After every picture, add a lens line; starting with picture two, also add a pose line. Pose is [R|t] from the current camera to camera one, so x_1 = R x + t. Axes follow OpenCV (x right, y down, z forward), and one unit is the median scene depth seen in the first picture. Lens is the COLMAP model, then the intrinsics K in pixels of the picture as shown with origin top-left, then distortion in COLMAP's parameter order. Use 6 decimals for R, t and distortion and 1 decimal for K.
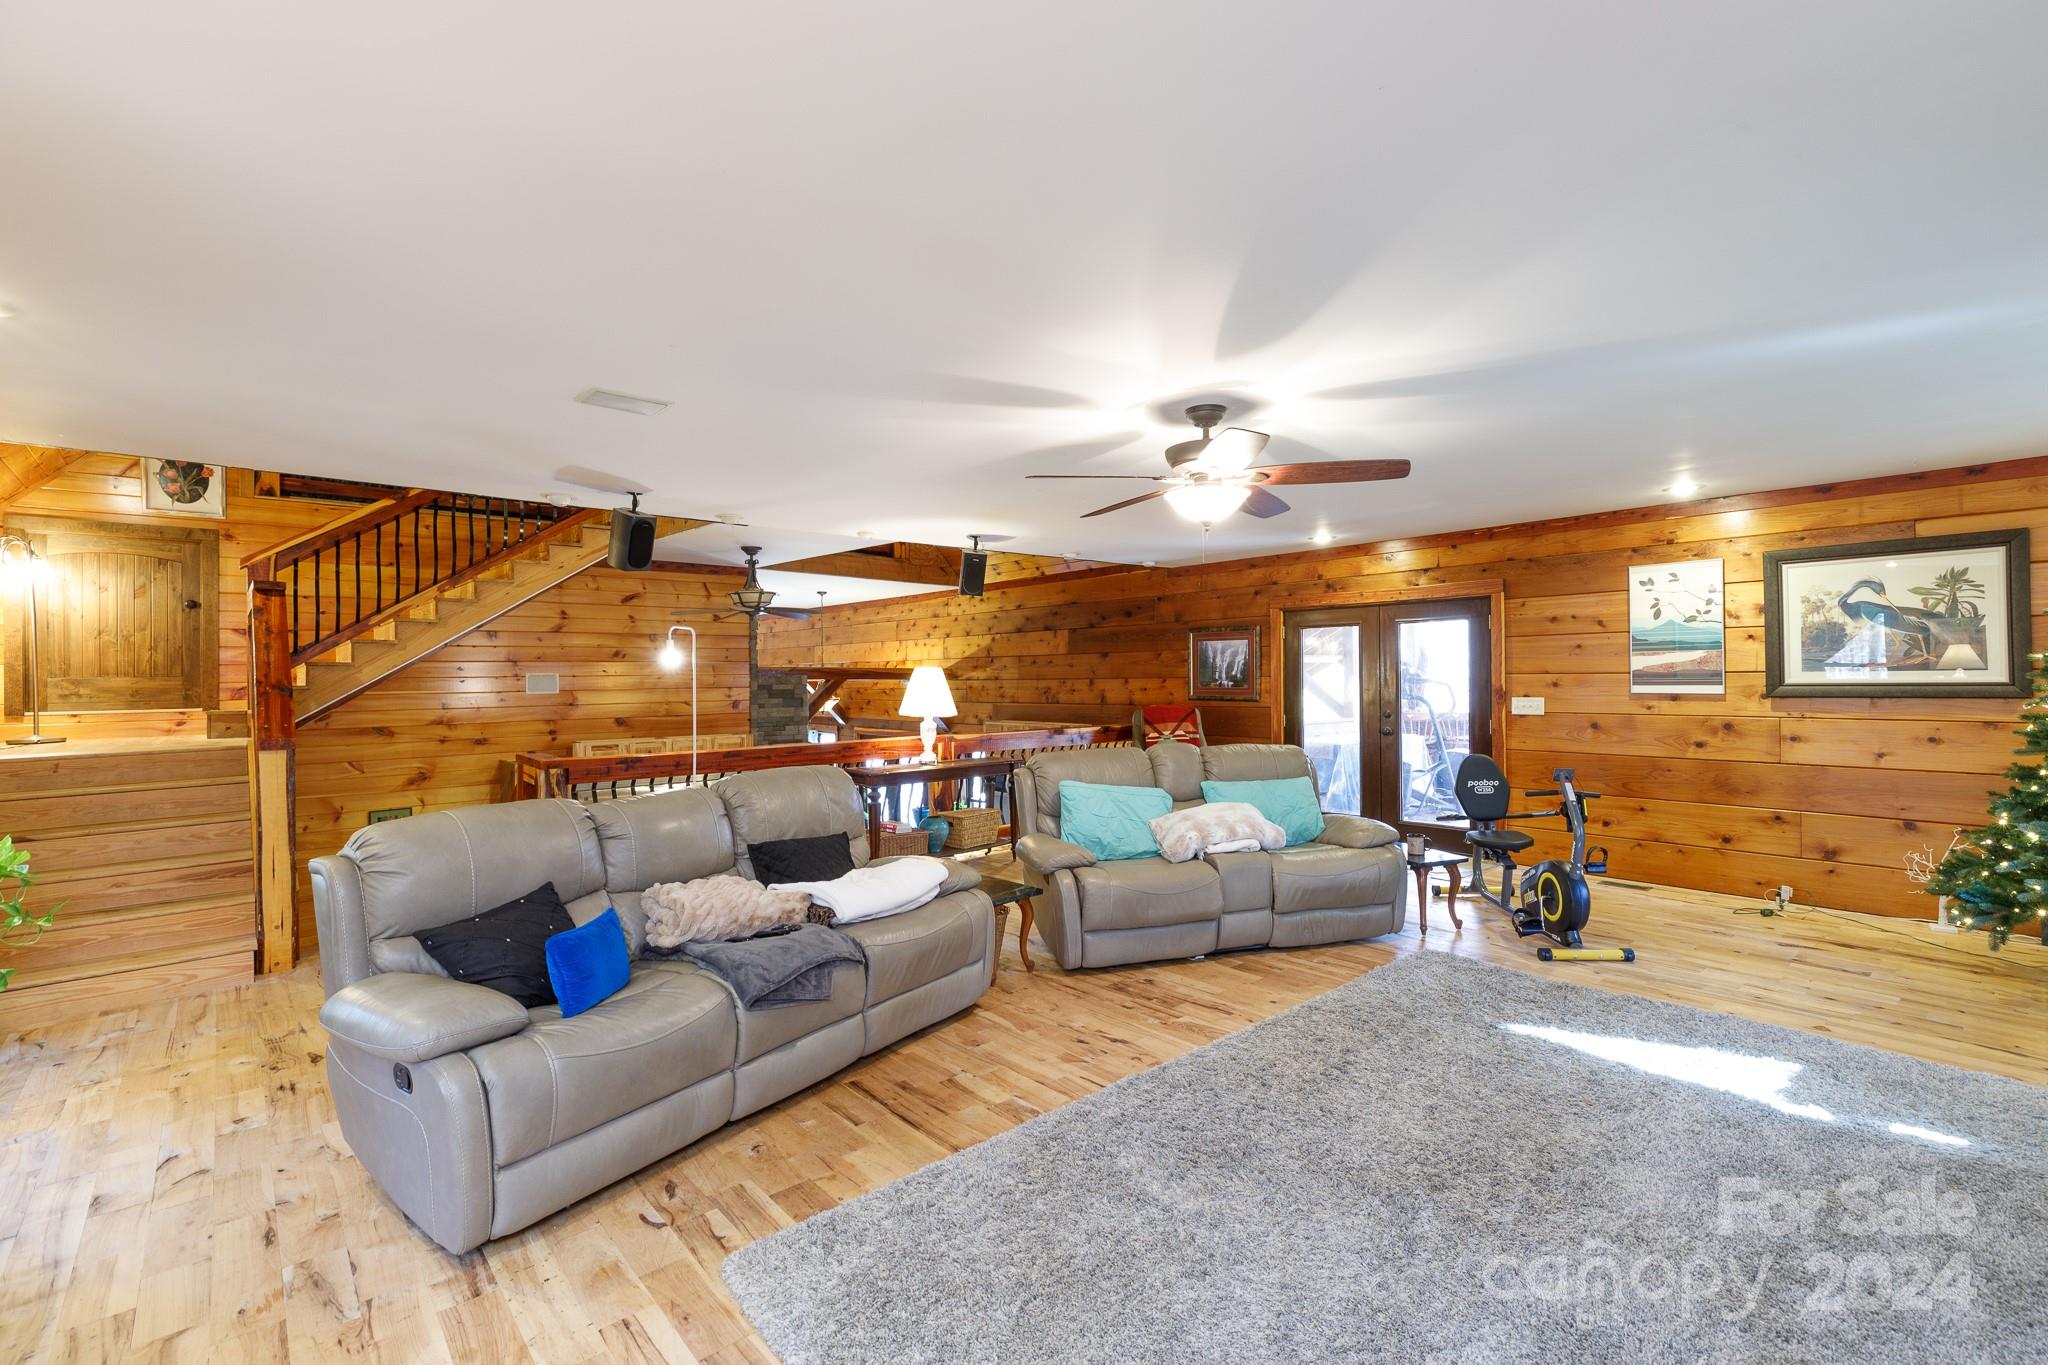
lens RADIAL K [[899.8, 0, 1024.0], [0, 899.8, 682.5], [0, 0, 1]] dist [0.006939, 0.000019]
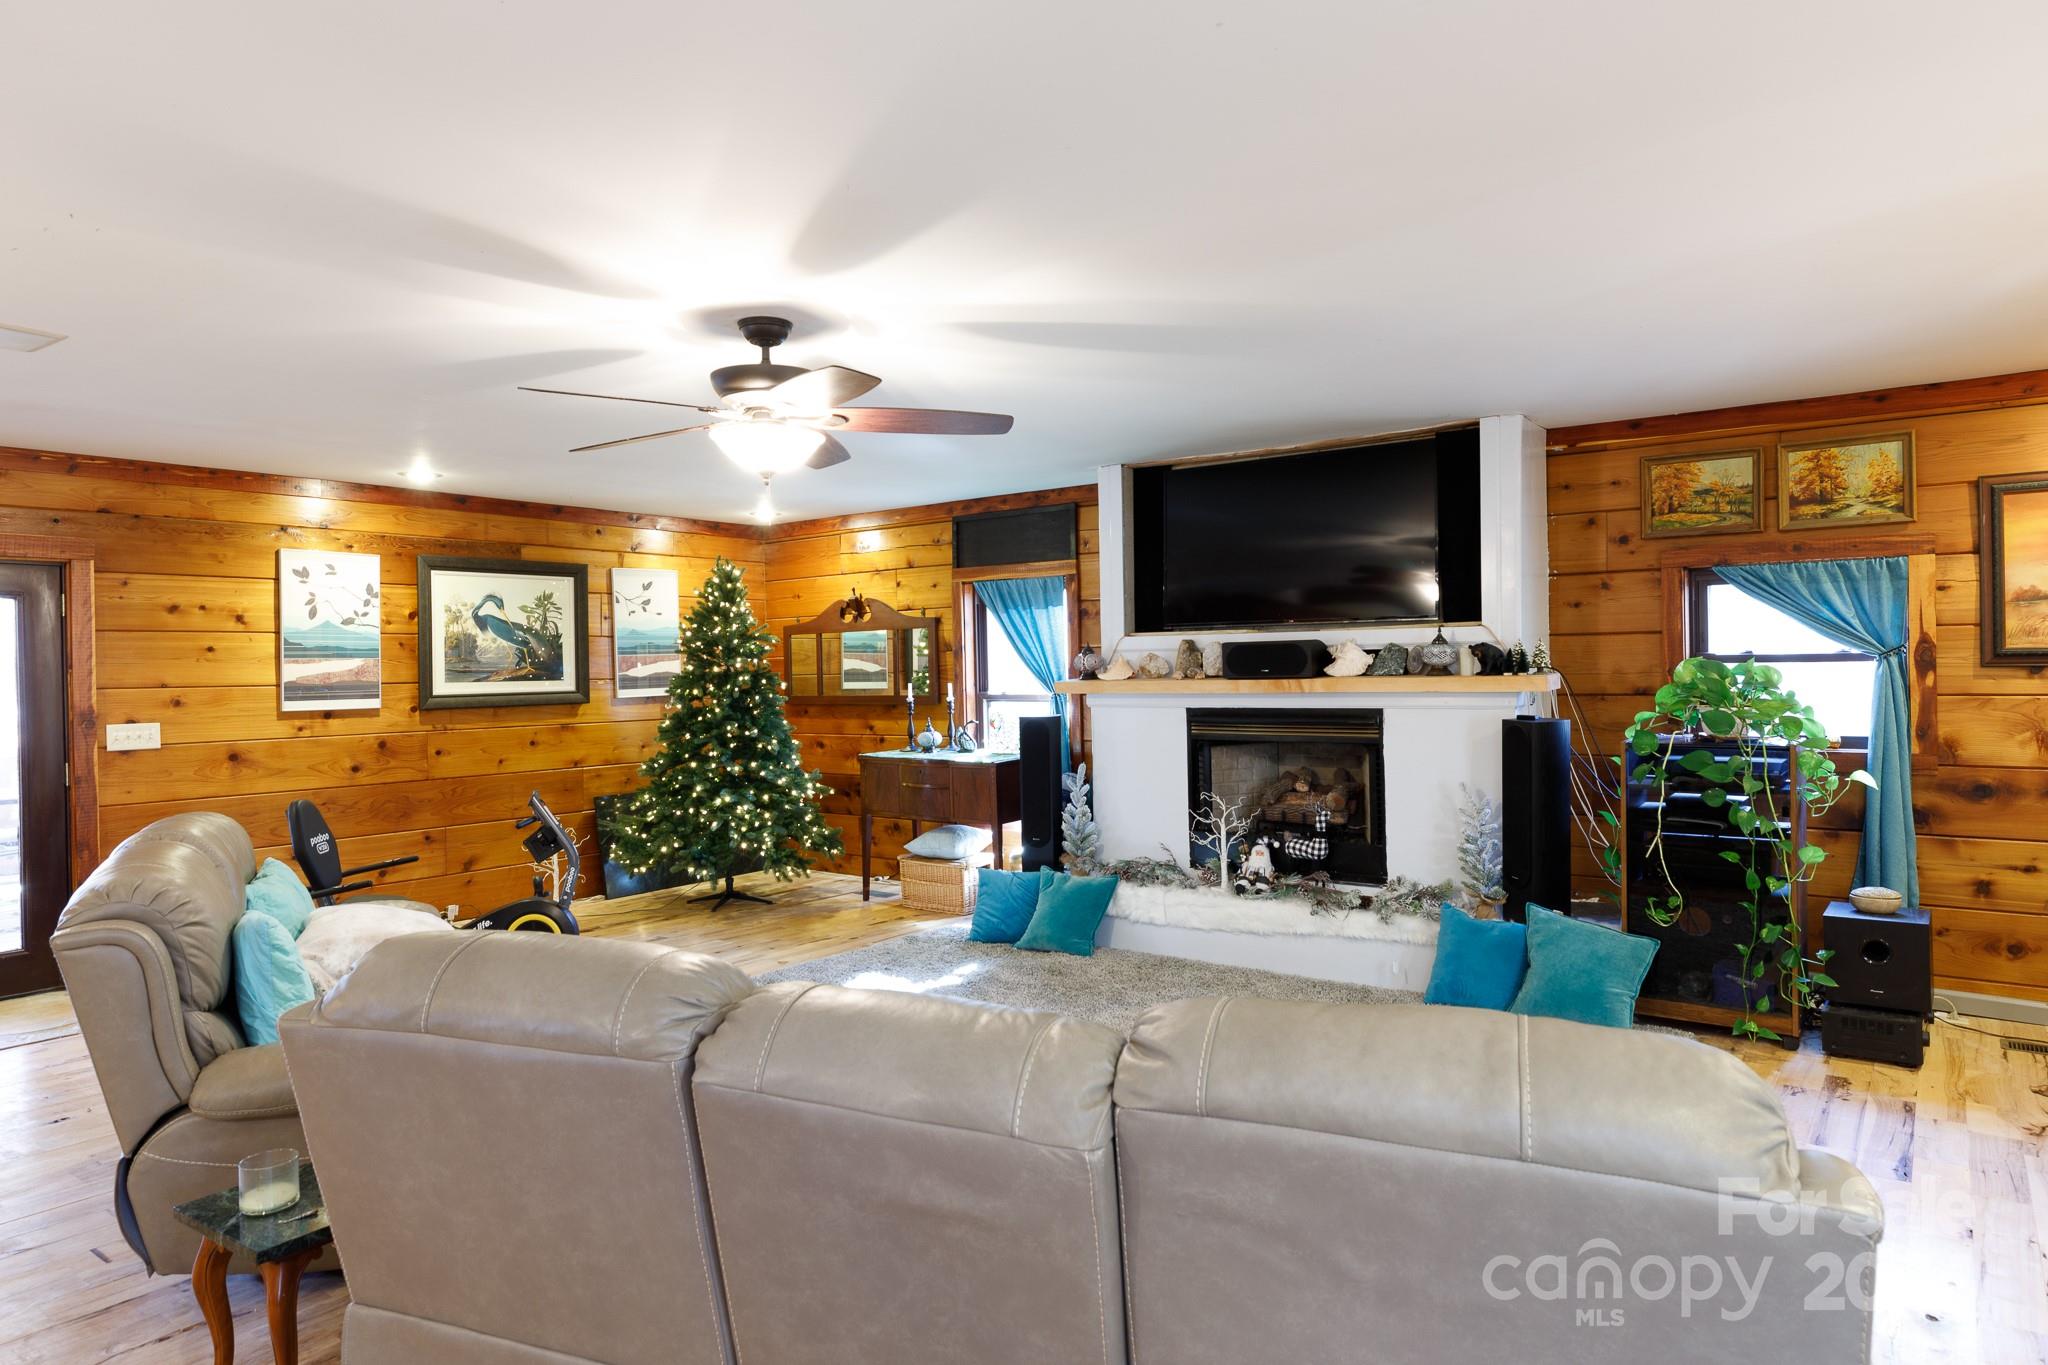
lens RADIAL K [[1285.6, 0, 1024.0], [0, 1285.6, 682.5], [0, 0, 1]] dist [0.022640, 0.000493]
pose [[-0.219154, 0.004247, 0.975681, -0.640971], [0.024846, 0.999691, 0.001229, 0.001630], [-0.975374, 0.024511, -0.219192, 0.710203]]
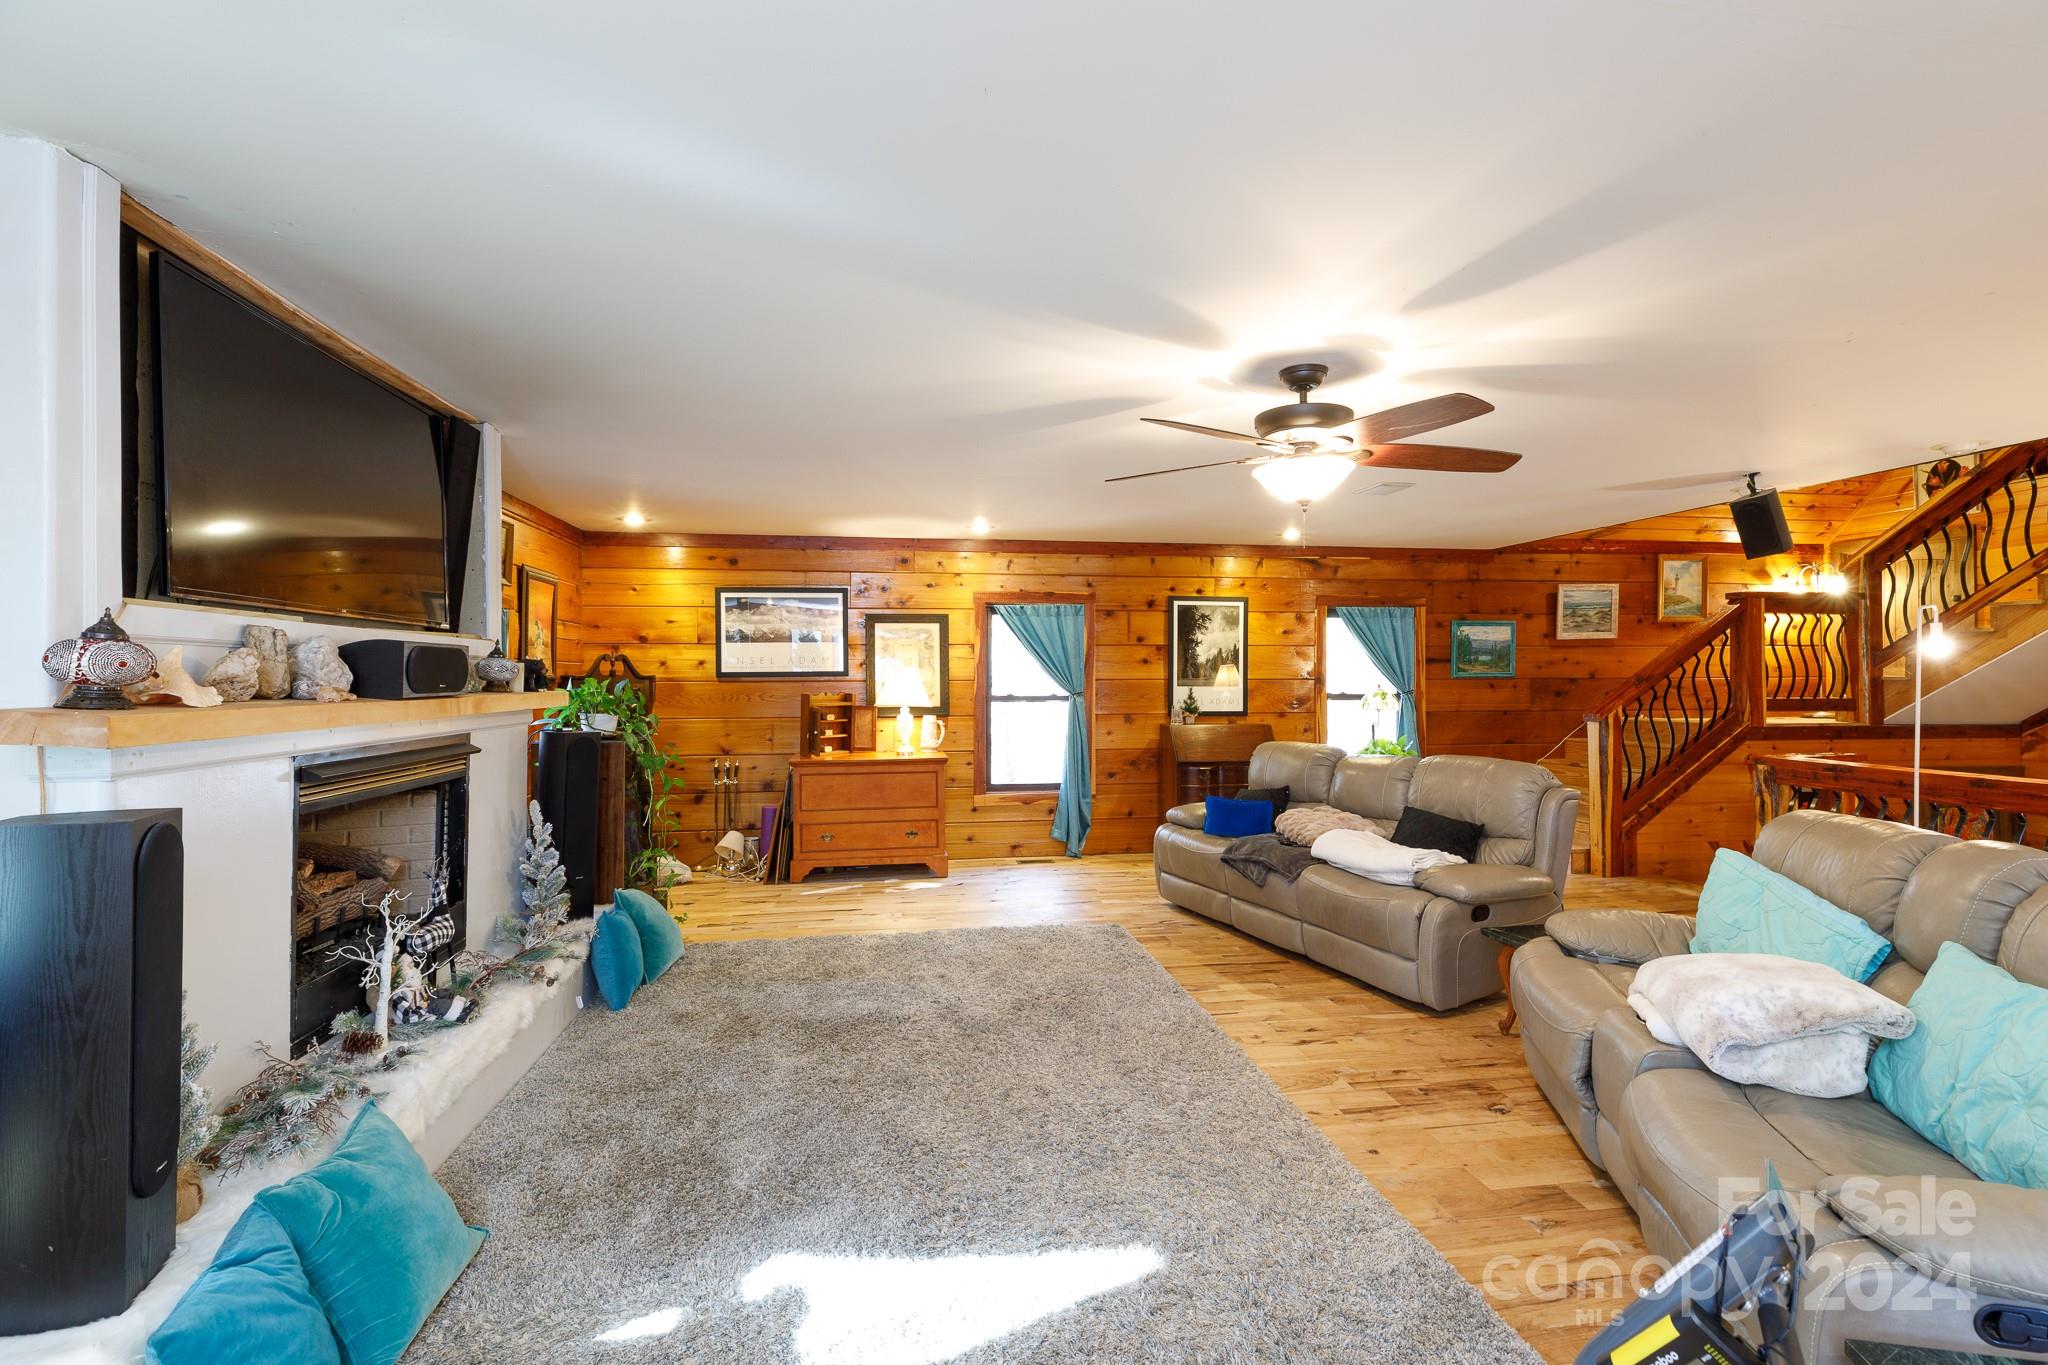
lens RADIAL K [[911.9, 0, 1026.3], [0, 911.9, 677.0], [0, 0, 1]] dist [0.003795, 0.000004]
pose [[-0.524265, 0.011684, -0.851475, 0.750162], [0.002951, 0.999925, 0.011905, -0.013492], [0.851550, 0.003729, -0.524260, 0.846981]]
